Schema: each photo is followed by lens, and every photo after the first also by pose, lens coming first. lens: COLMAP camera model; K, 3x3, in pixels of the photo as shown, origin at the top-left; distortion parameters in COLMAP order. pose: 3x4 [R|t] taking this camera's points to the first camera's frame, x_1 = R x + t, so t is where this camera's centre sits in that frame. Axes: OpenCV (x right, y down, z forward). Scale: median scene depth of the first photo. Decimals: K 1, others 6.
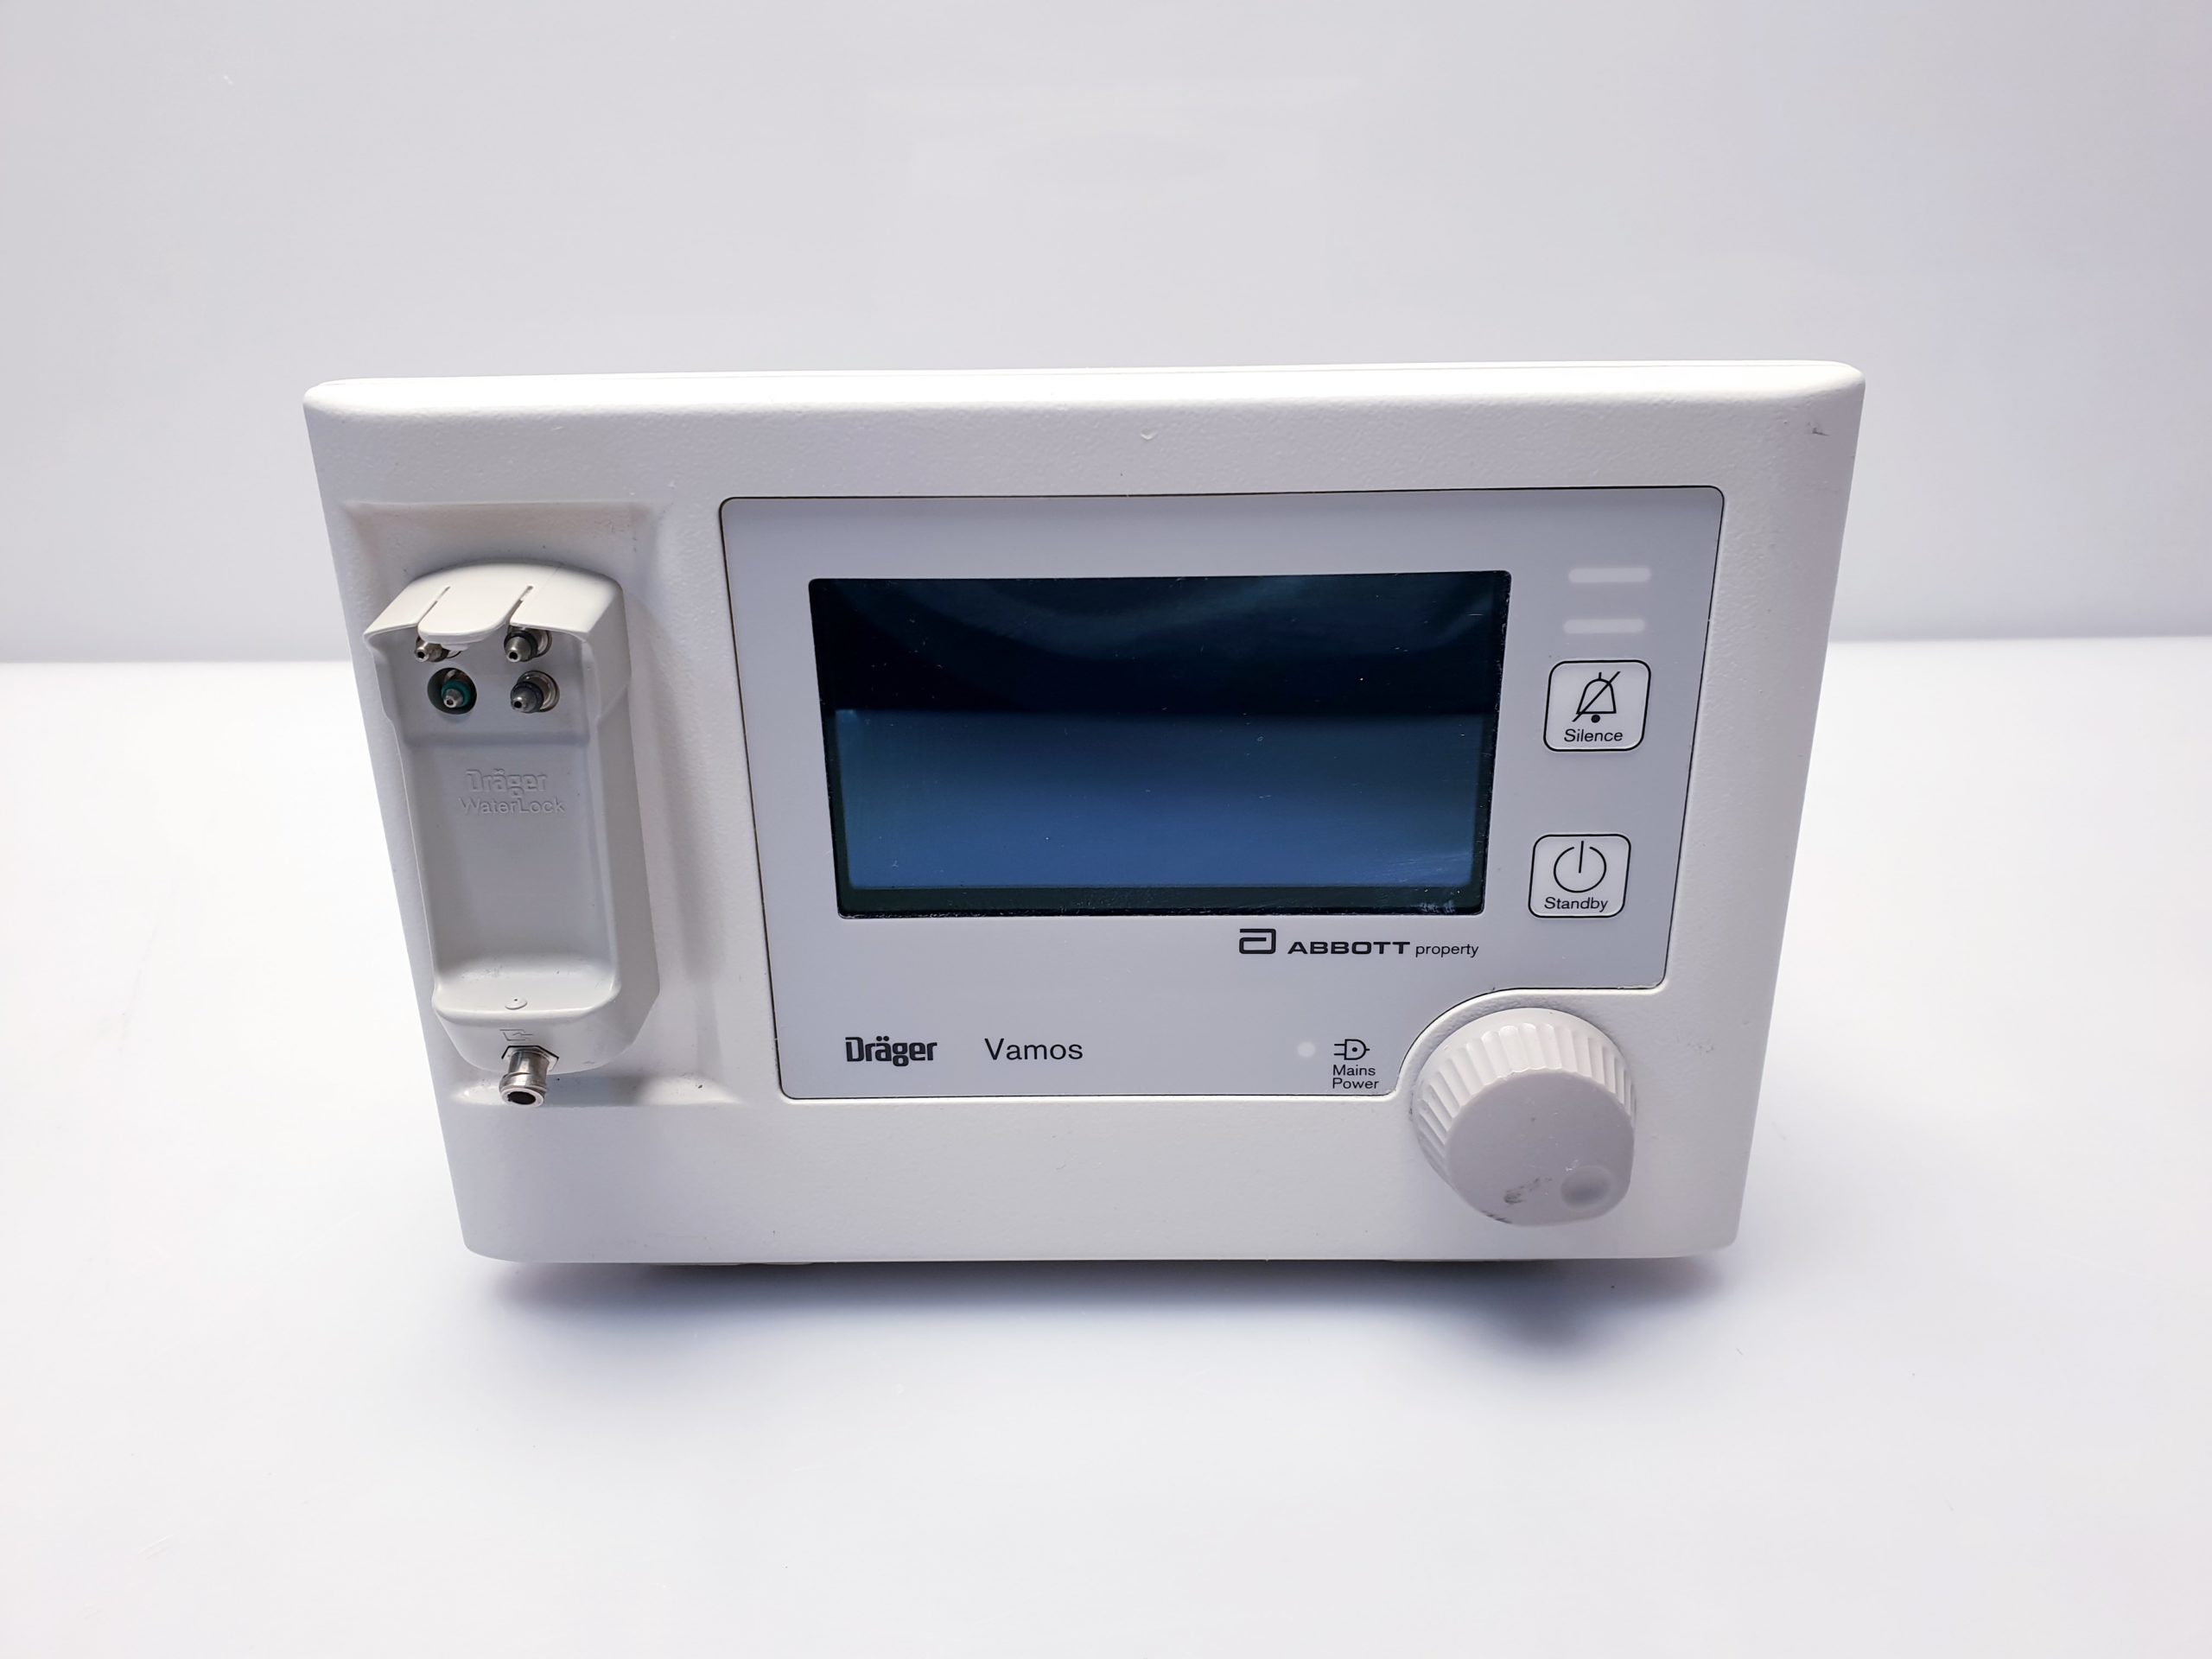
lens RADIAL K [[1775.6, 0, 1106.0], [0, 1775.6, 829.5], [0, 0, 1]] dist [0.154073, -0.439334]
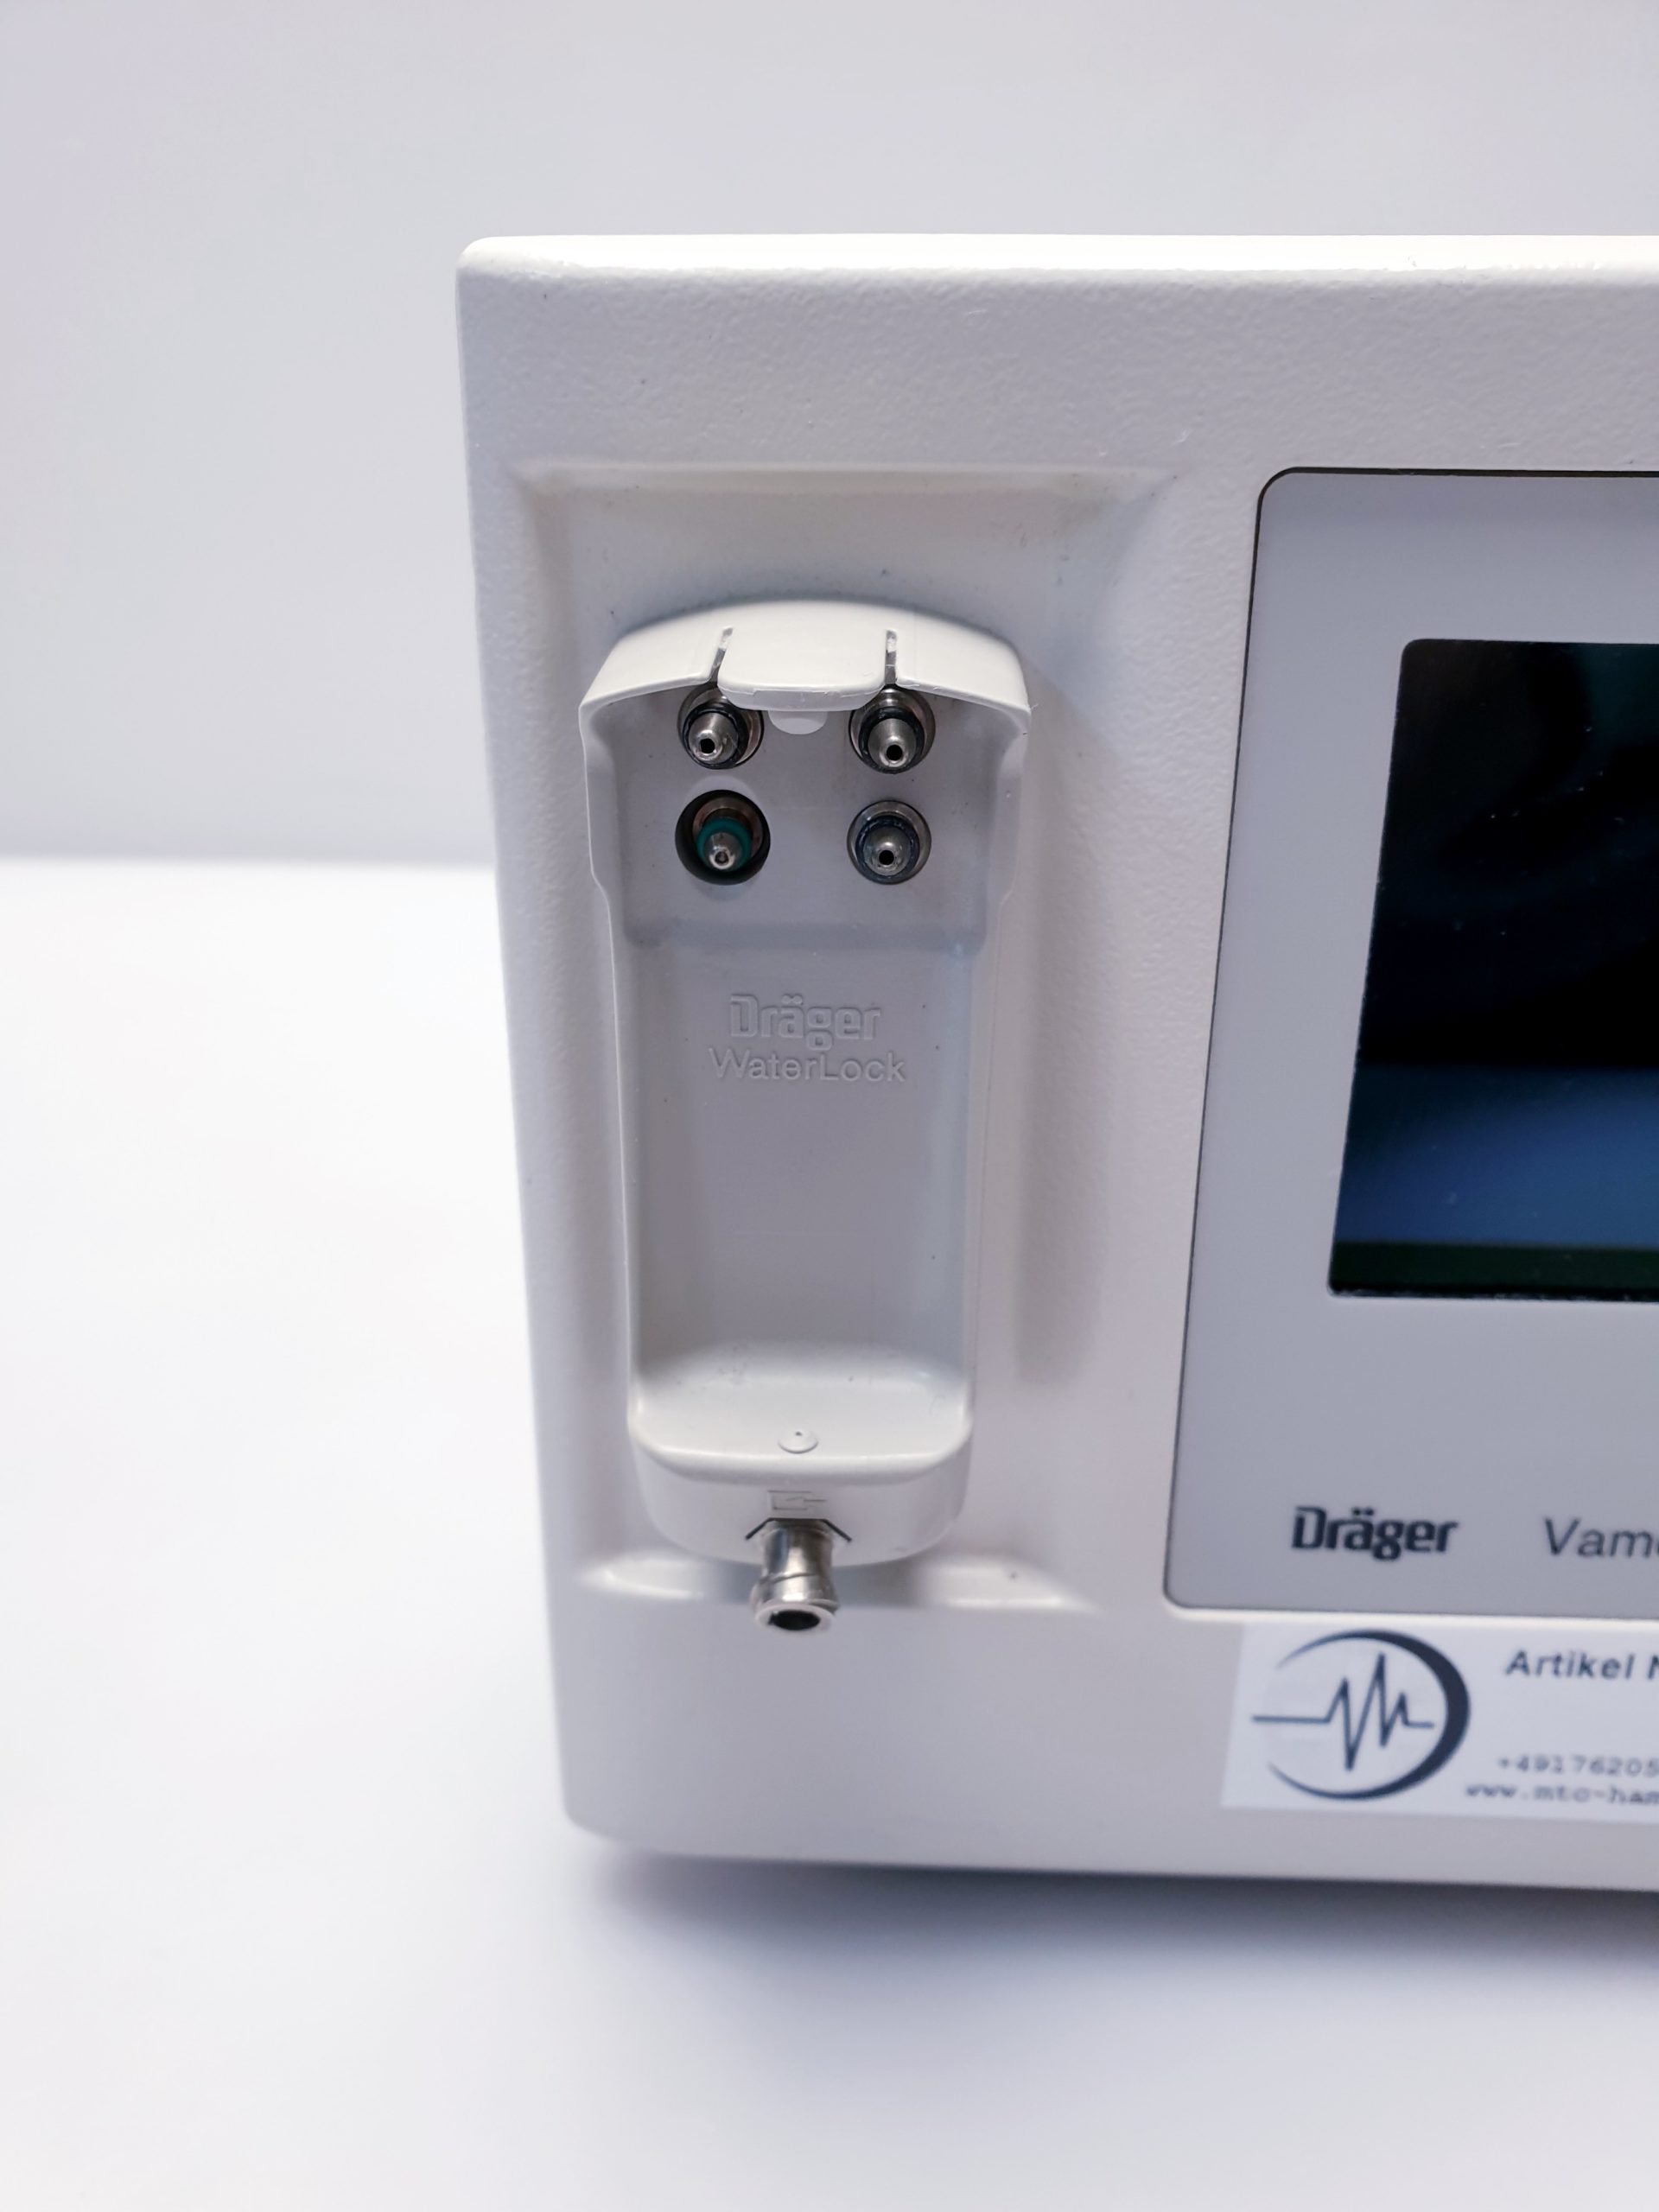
lens RADIAL K [[1775.6, 0, 835.7], [0, 1775.6, 1134.5], [0, 0, 1]] dist [0.154073, -0.439334]
pose [[0.999517, 0.030954, -0.002808, -0.314479], [-0.030996, 0.999388, -0.016194, 0.014863], [0.002305, 0.016273, 0.999865, 0.470532]]
